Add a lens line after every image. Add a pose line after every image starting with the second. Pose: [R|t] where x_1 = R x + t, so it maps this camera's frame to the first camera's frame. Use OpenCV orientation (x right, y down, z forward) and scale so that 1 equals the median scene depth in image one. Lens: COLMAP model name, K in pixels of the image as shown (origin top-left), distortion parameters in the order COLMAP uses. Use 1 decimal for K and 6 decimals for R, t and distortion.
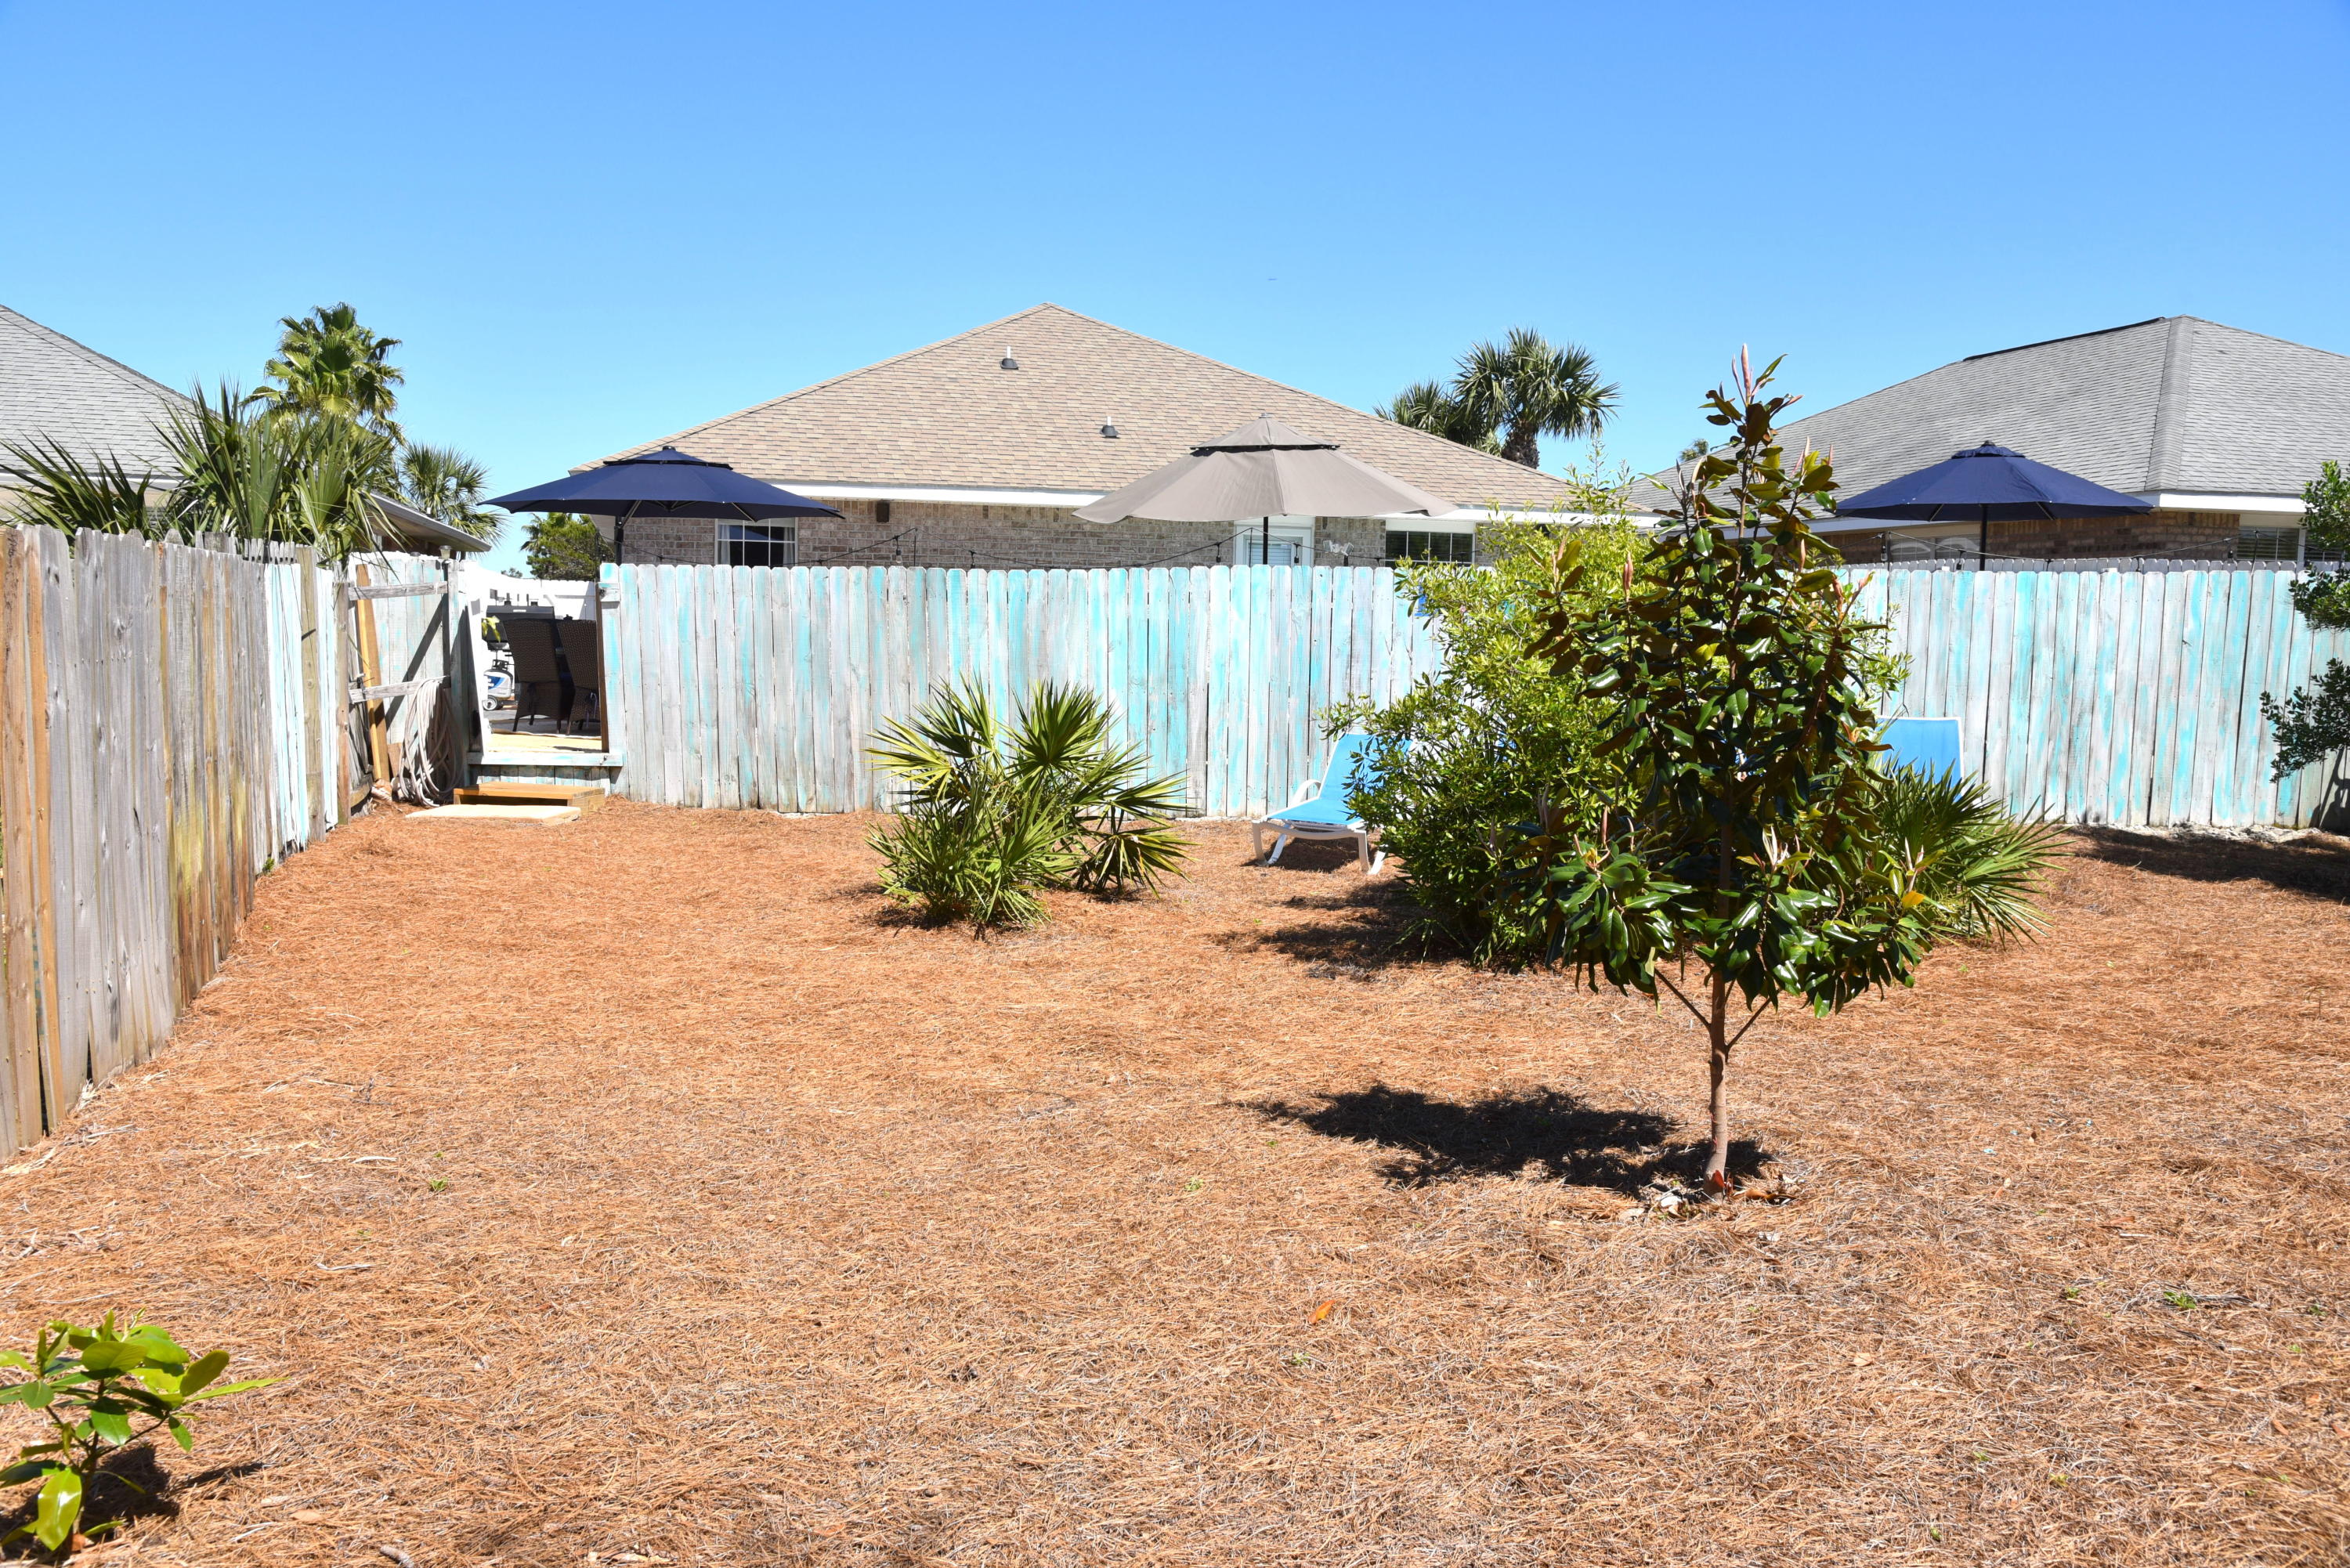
lens RADIAL K [[1807.2, 0, 1165.0], [0, 1807.2, 781.3], [0, 0, 1]] dist [-0.071144, 0.083712]
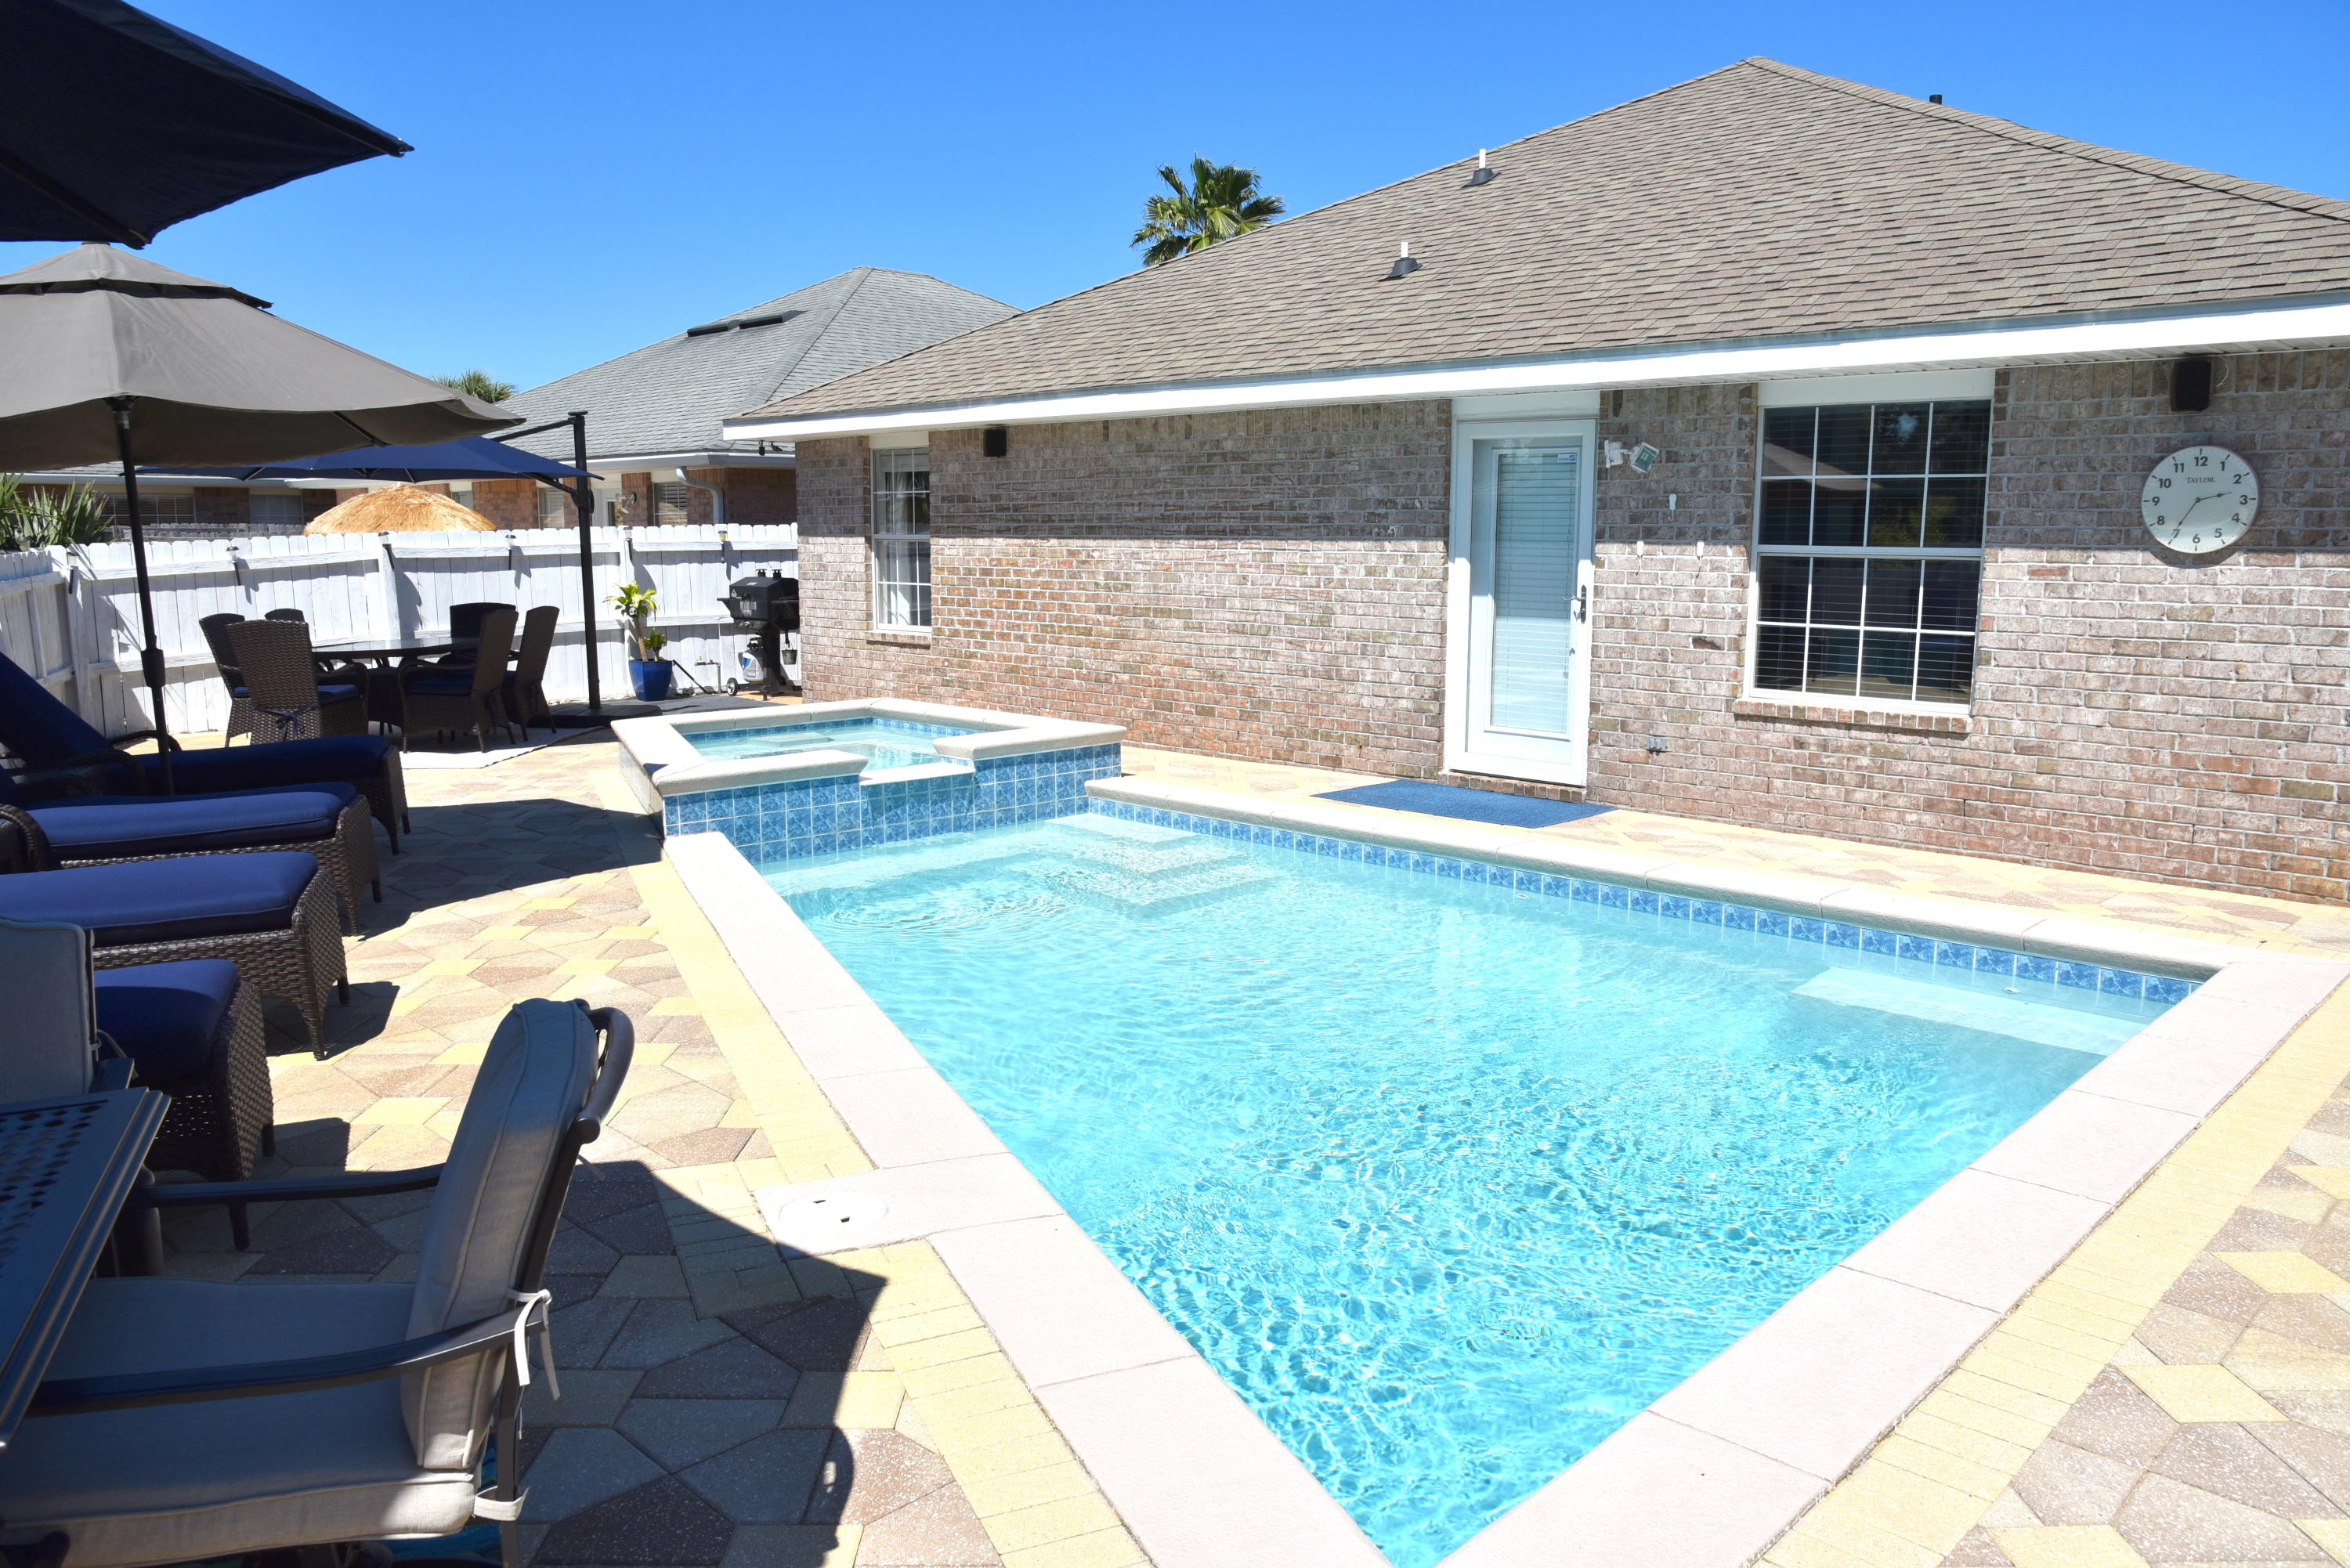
lens RADIAL K [[1657.6, 0, 1181.5], [0, 1657.6, 780.6], [0, 0, 1]] dist [-0.109899, 0.078229]
pose [[0.491362, 0.114587, -0.863385, 0.657732], [-0.071556, 0.993267, 0.091101, -0.126457], [0.868011, 0.017017, 0.496253, 1.137732]]
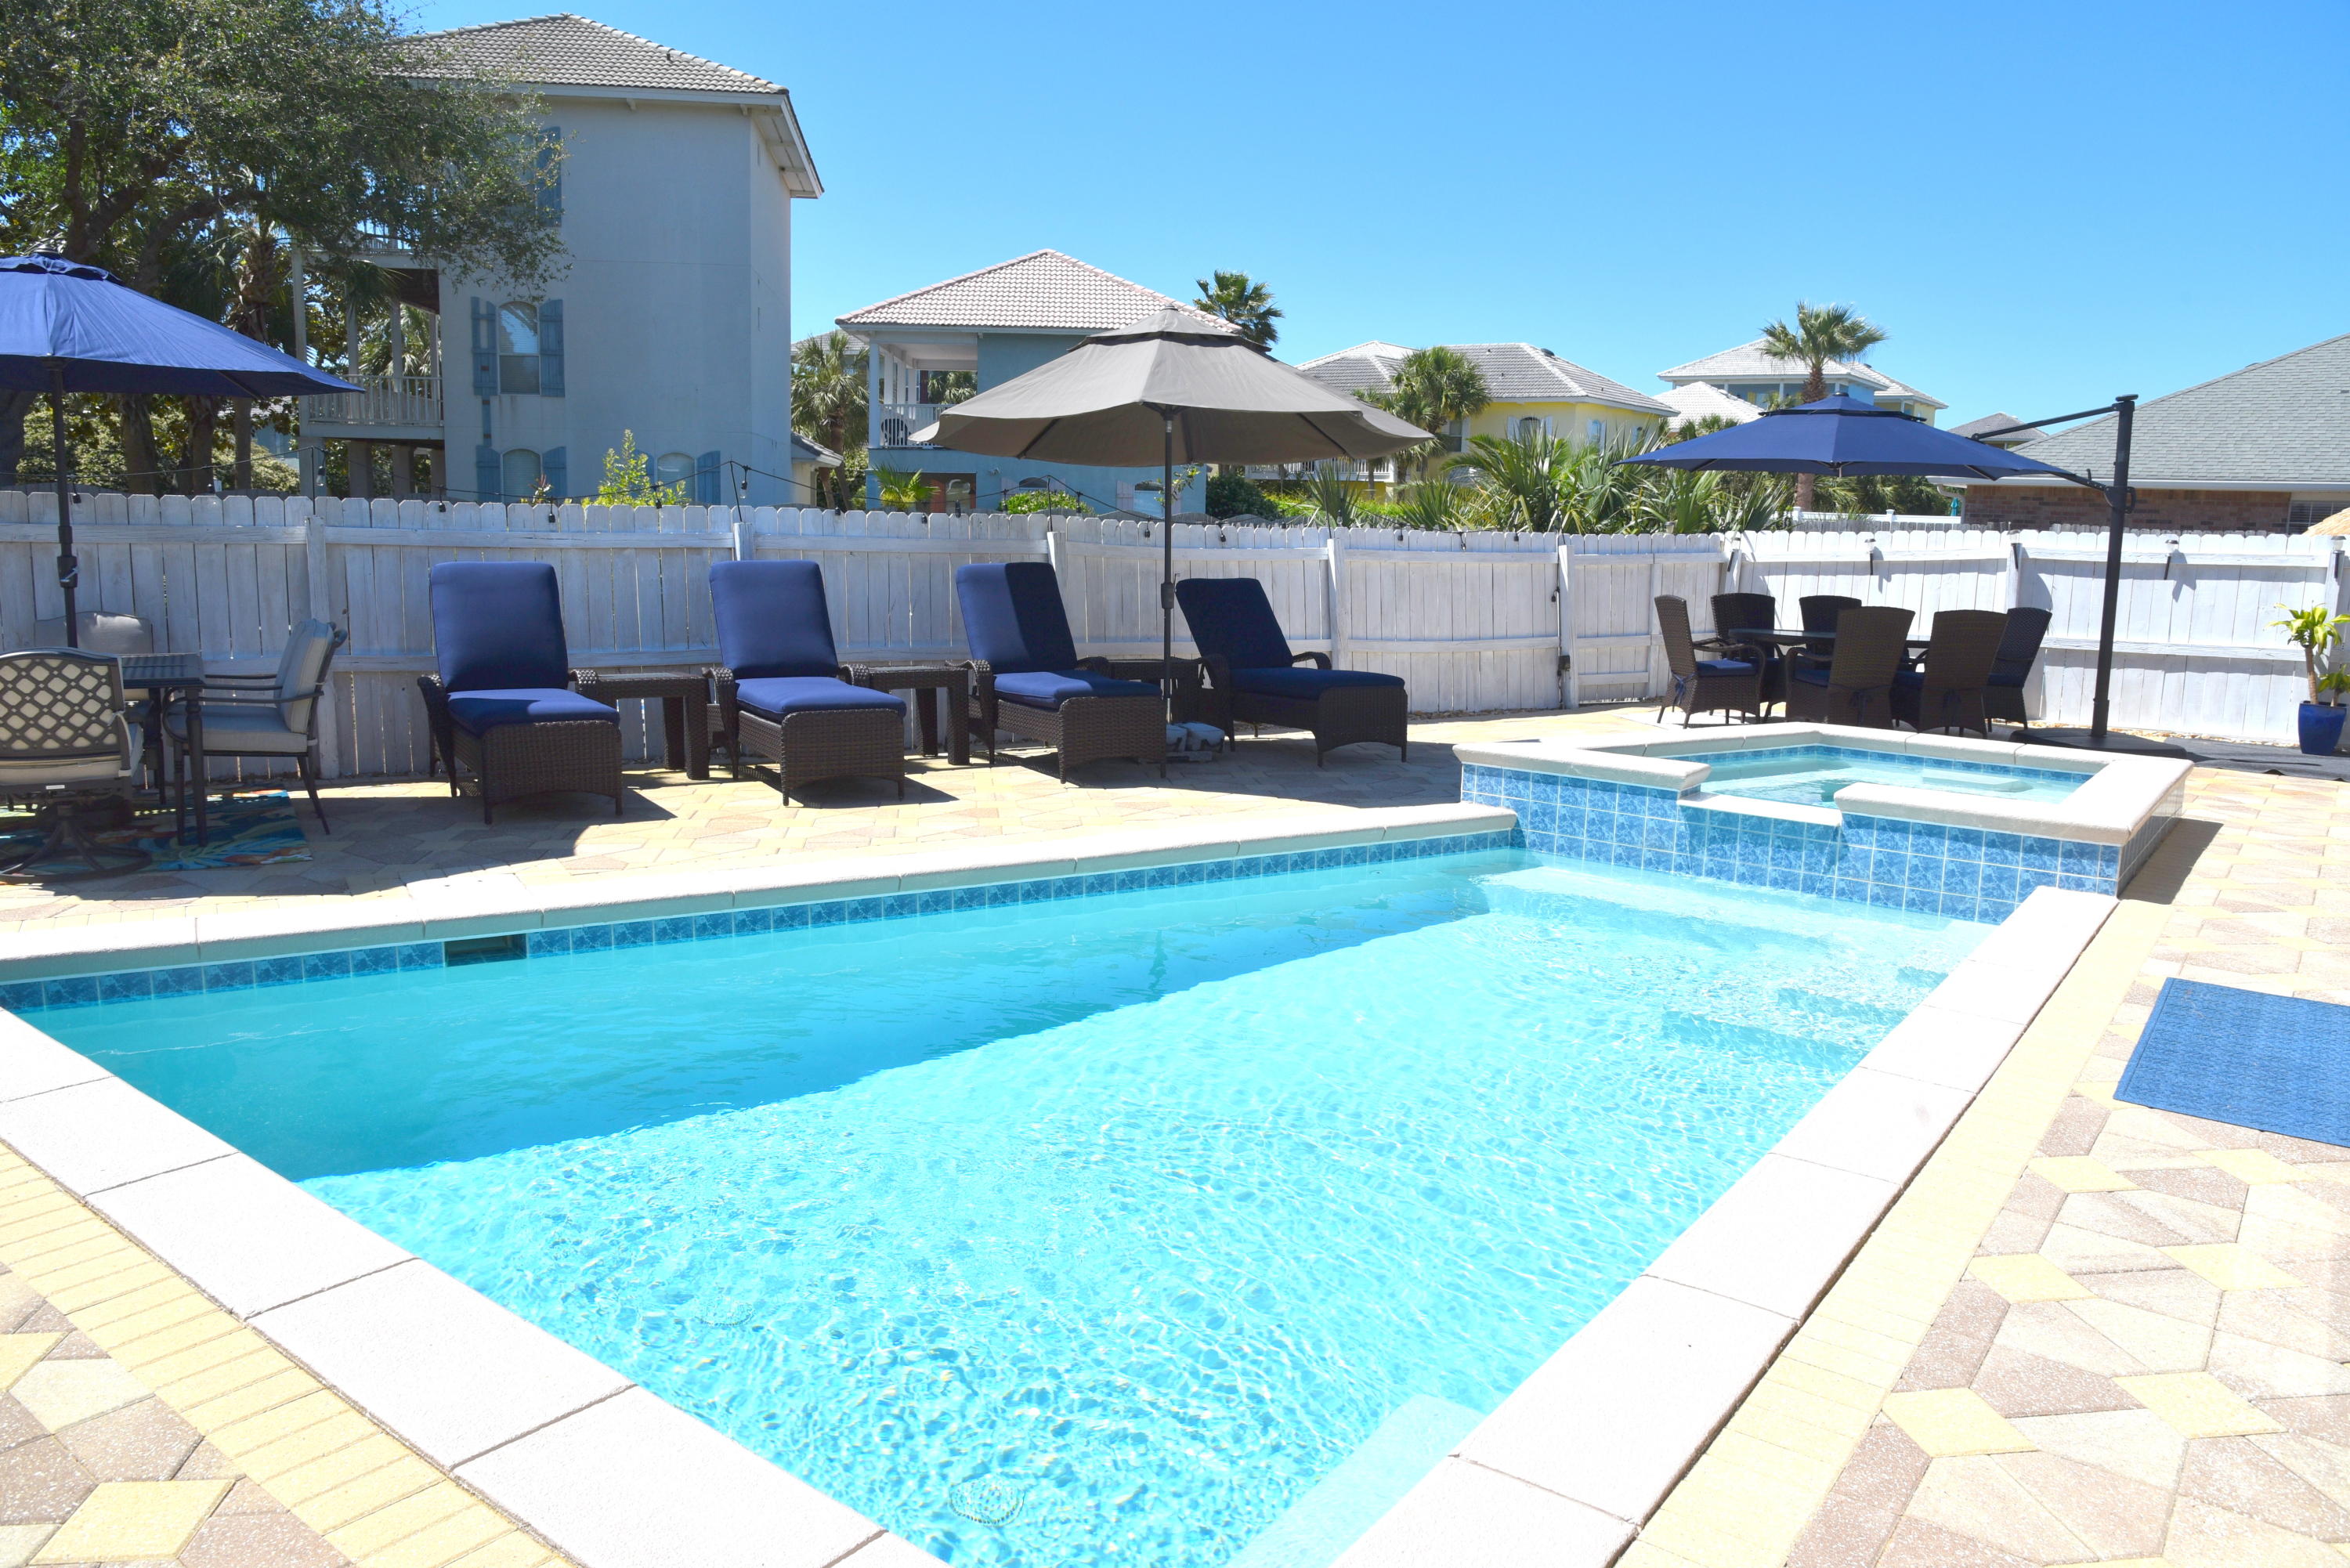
lens RADIAL K [[1646.9, 0, 1175.0], [0, 1646.9, 784.0], [0, 0, 1]] dist [-0.108242, 0.073802]
pose [[-0.804667, 0.063216, -0.590351, 0.512682], [-0.087773, 0.970725, 0.223584, -0.177572], [0.587202, 0.231727, -0.775562, 1.705677]]
